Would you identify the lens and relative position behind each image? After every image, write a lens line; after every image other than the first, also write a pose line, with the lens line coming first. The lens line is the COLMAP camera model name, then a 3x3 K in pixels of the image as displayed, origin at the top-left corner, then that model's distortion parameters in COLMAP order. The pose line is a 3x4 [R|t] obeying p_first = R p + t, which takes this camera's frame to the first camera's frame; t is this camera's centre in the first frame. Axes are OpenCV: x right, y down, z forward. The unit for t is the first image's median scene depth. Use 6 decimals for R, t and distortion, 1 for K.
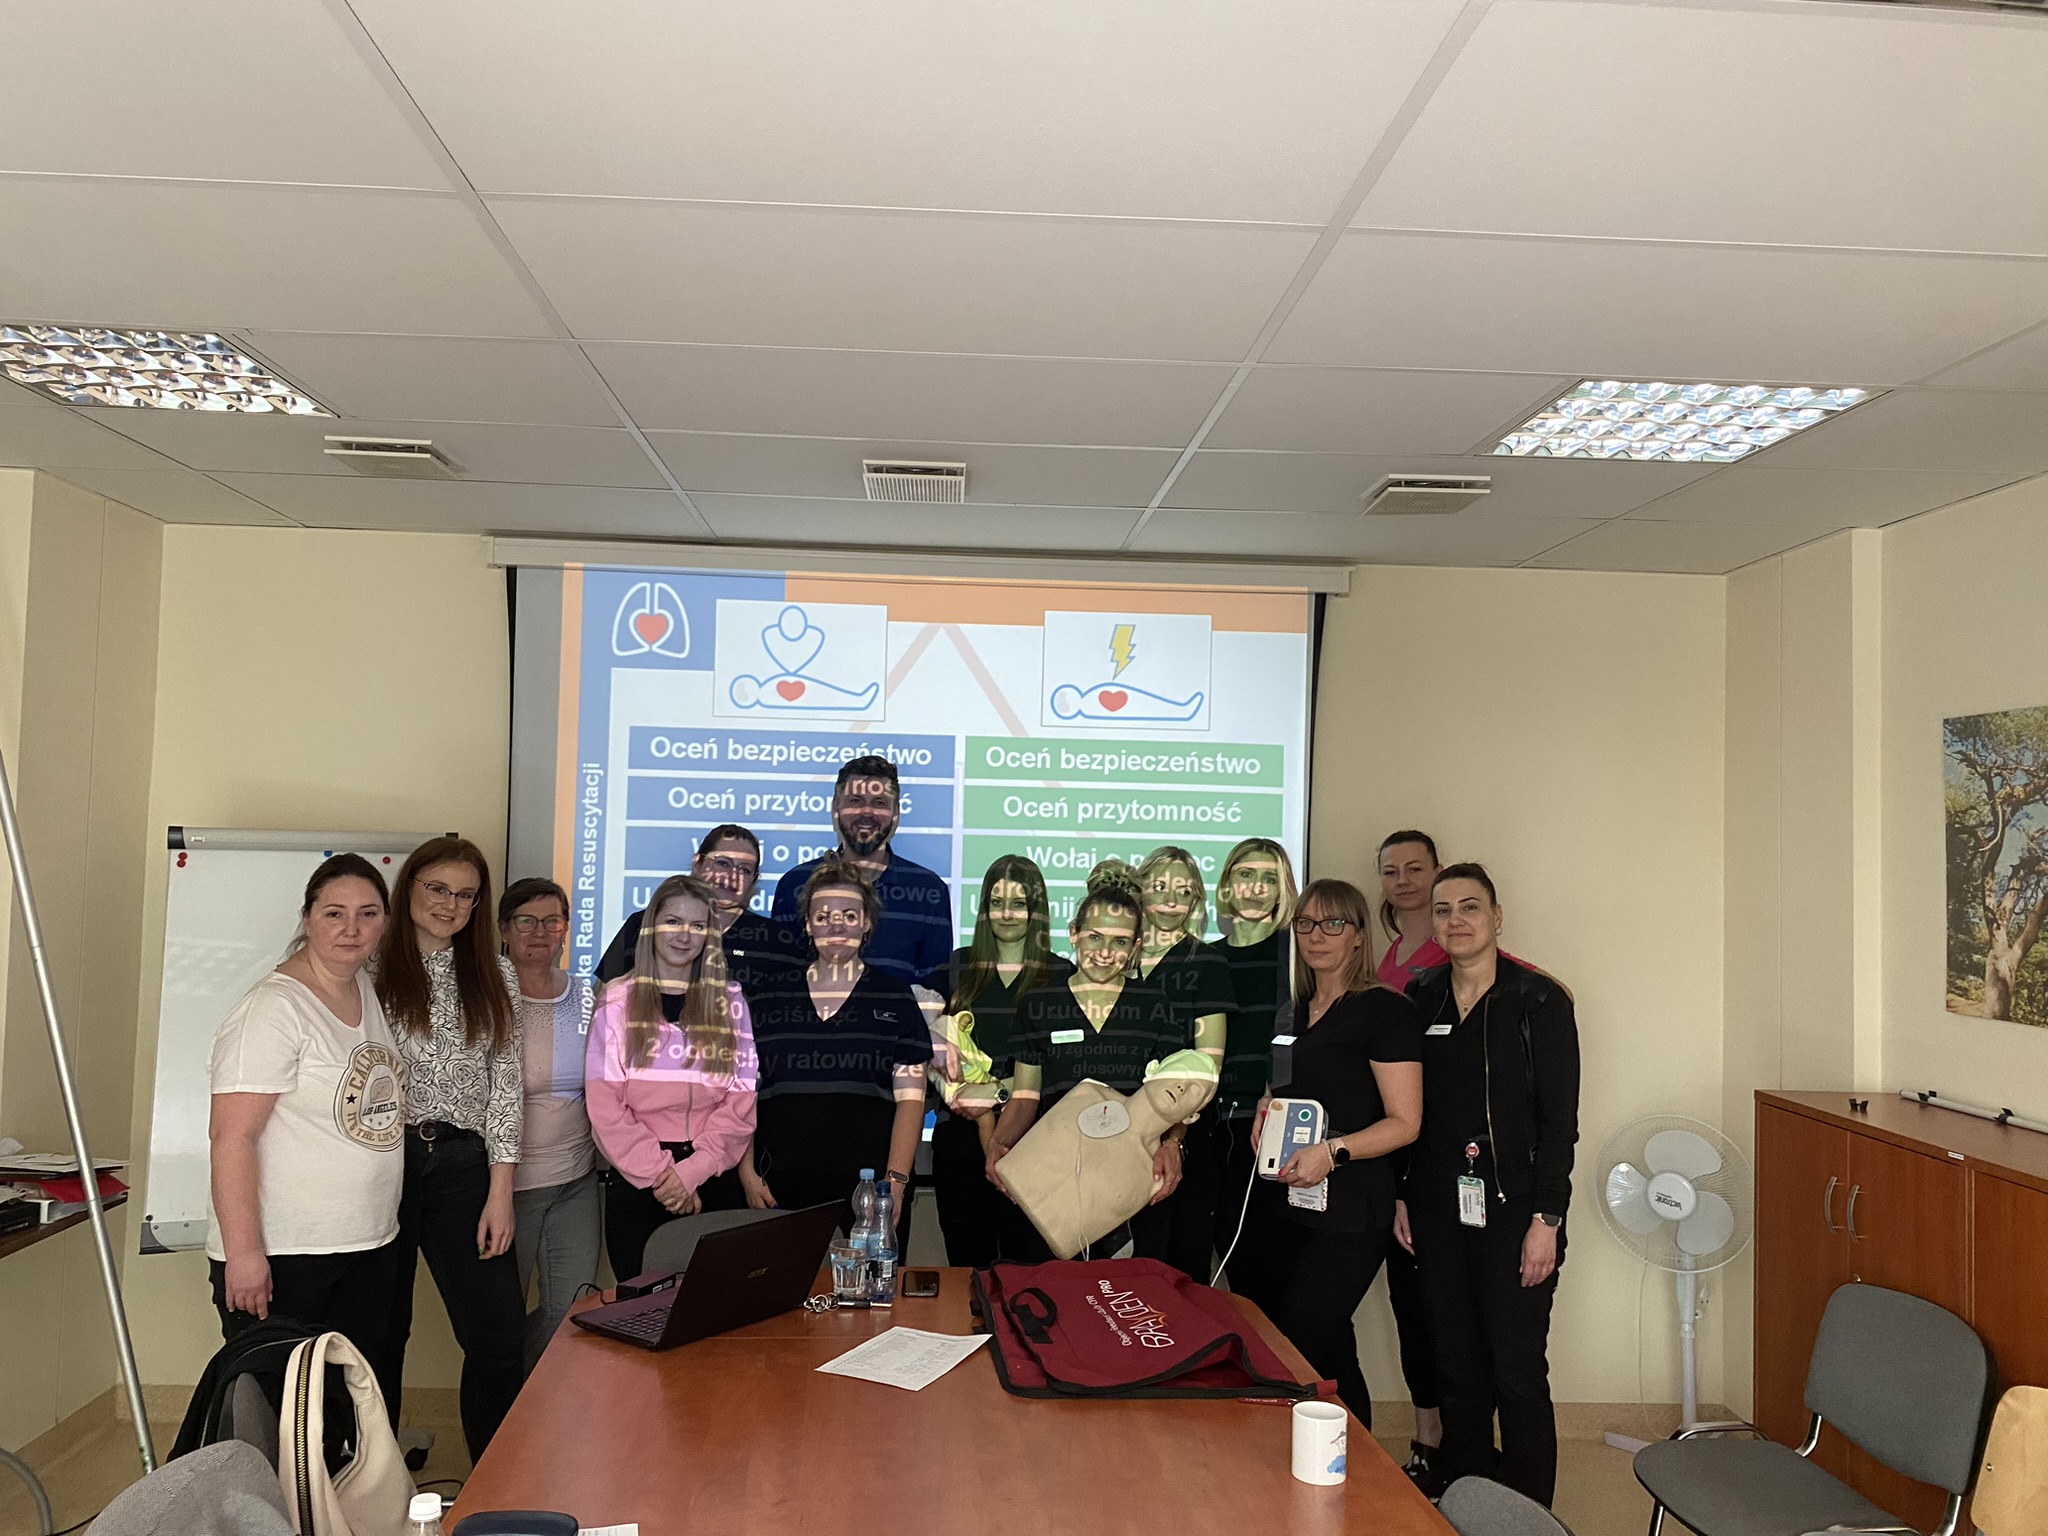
lens RADIAL K [[1564.1, 0, 999.3], [0, 1564.1, 769.4], [0, 0, 1]] dist [0.029596, -0.021828]
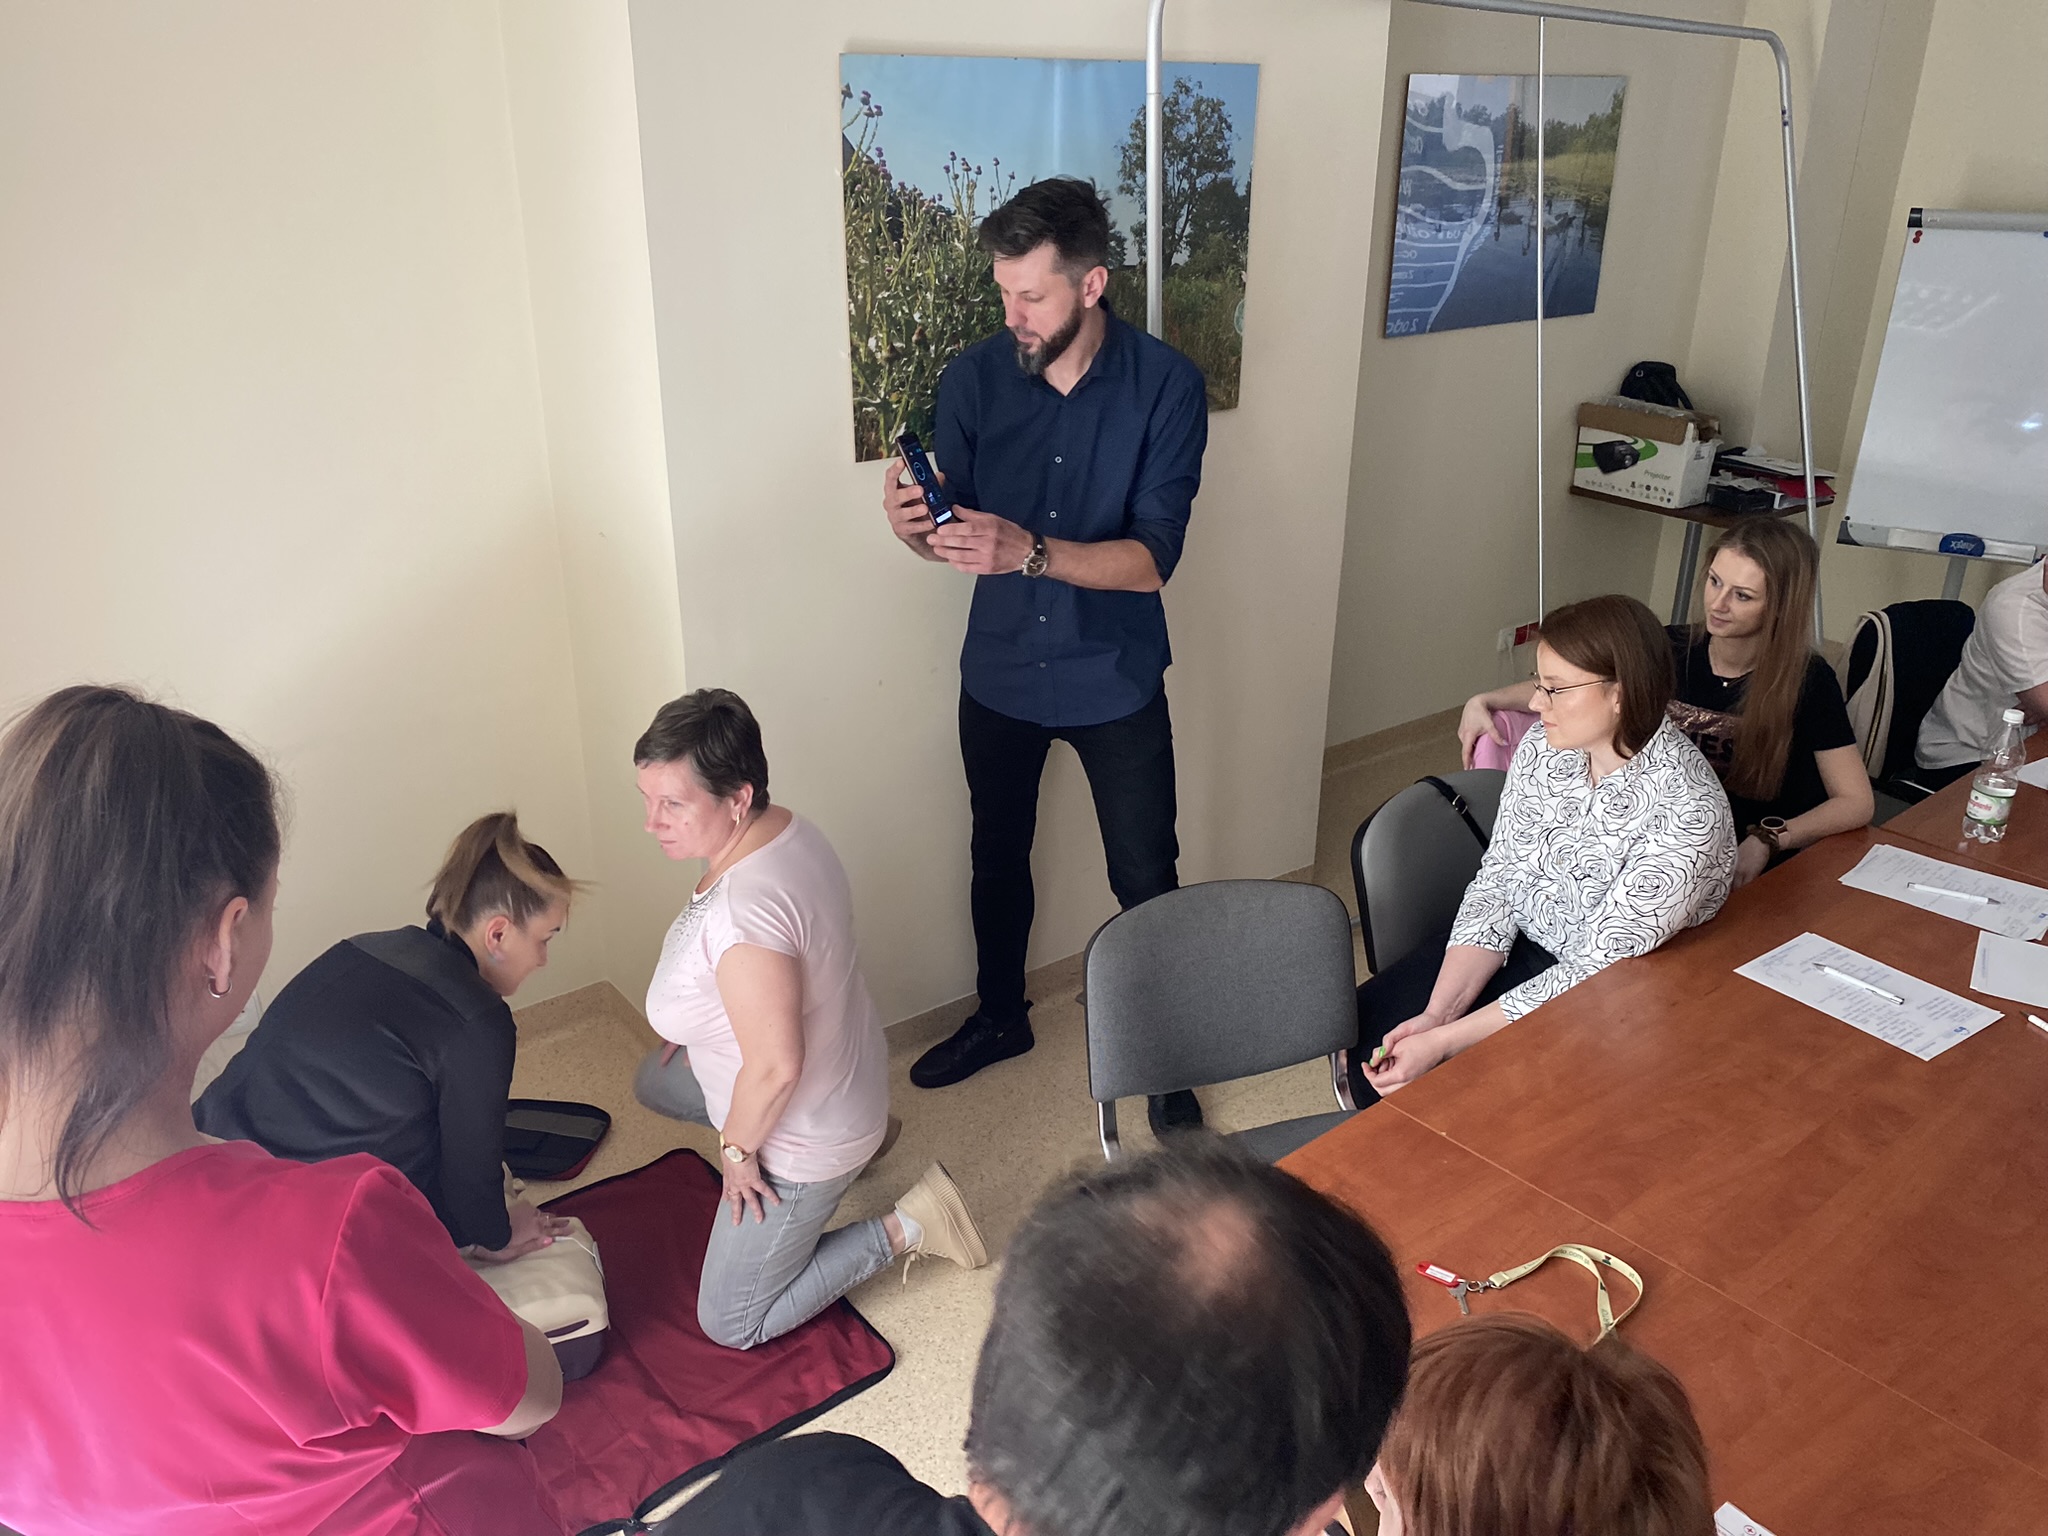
lens RADIAL K [[1564.1, 0, 1033.2], [0, 1564.1, 765.5], [0, 0, 1]] dist [0.029596, -0.021828]
pose [[0.568223, 0.295299, -0.768063, 0.167129], [0.050170, 0.919222, 0.390531, -0.084304], [0.821344, -0.260443, 0.507508, -0.319928]]
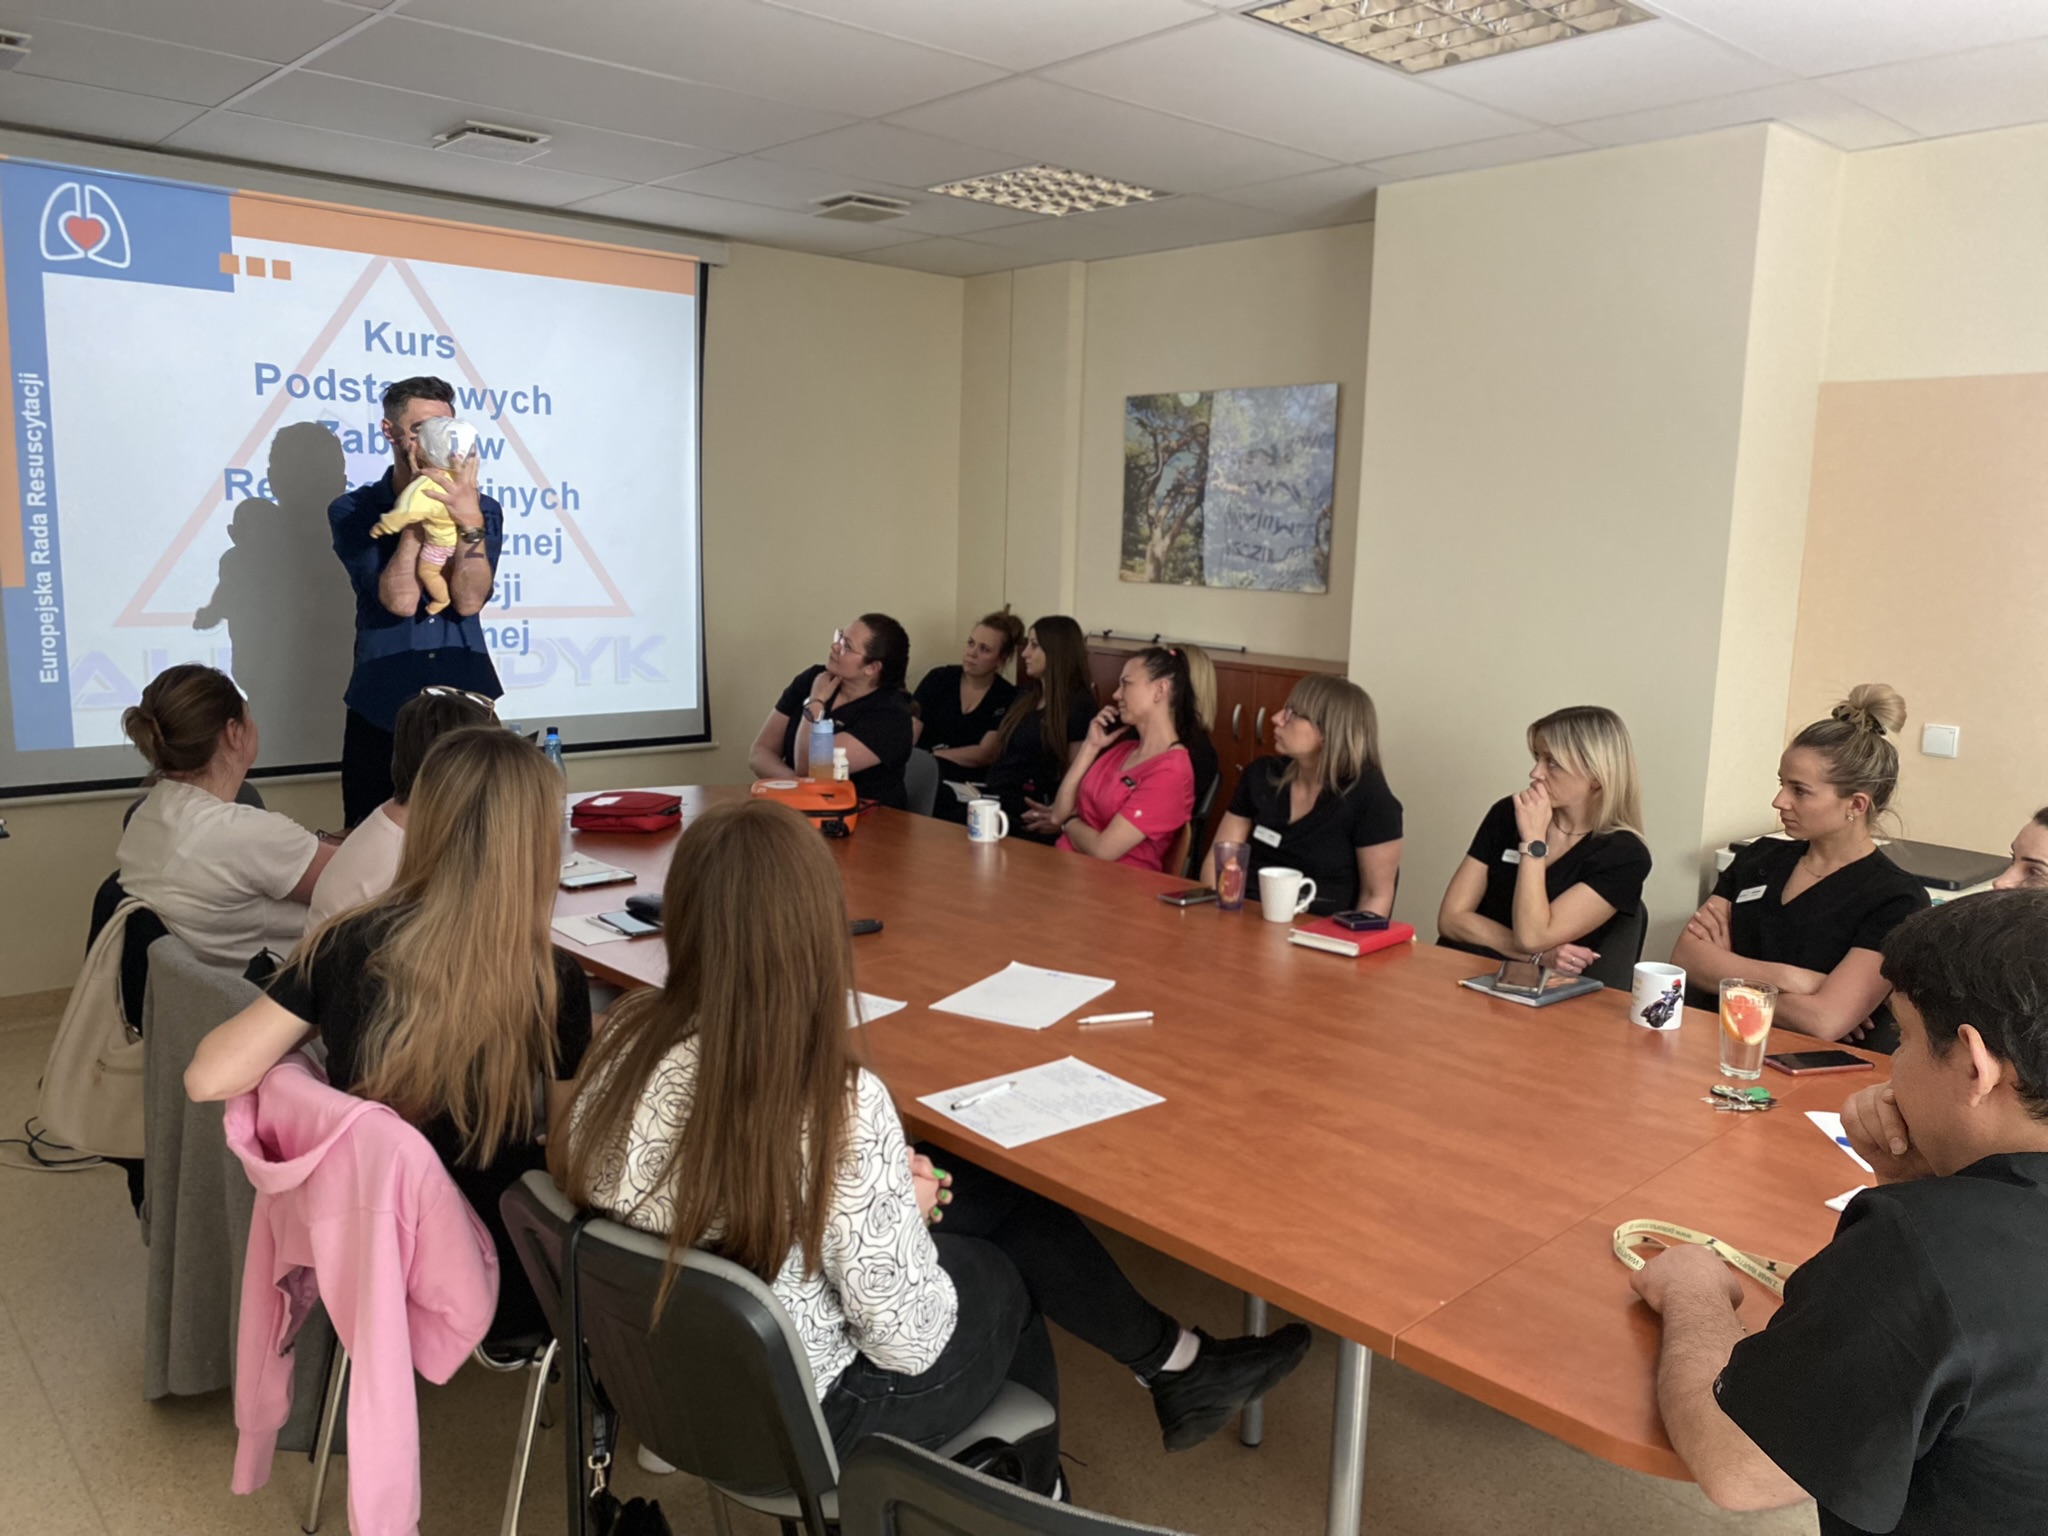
lens RADIAL K [[1564.1, 0, 1022.2], [0, 1564.1, 765.4], [0, 0, 1]] dist [0.029596, -0.021828]
pose [[0.784972, -0.098946, 0.611579, -0.483686], [-0.039322, 0.977216, 0.208572, 0.006688], [-0.618282, -0.187771, 0.763197, -0.206094]]
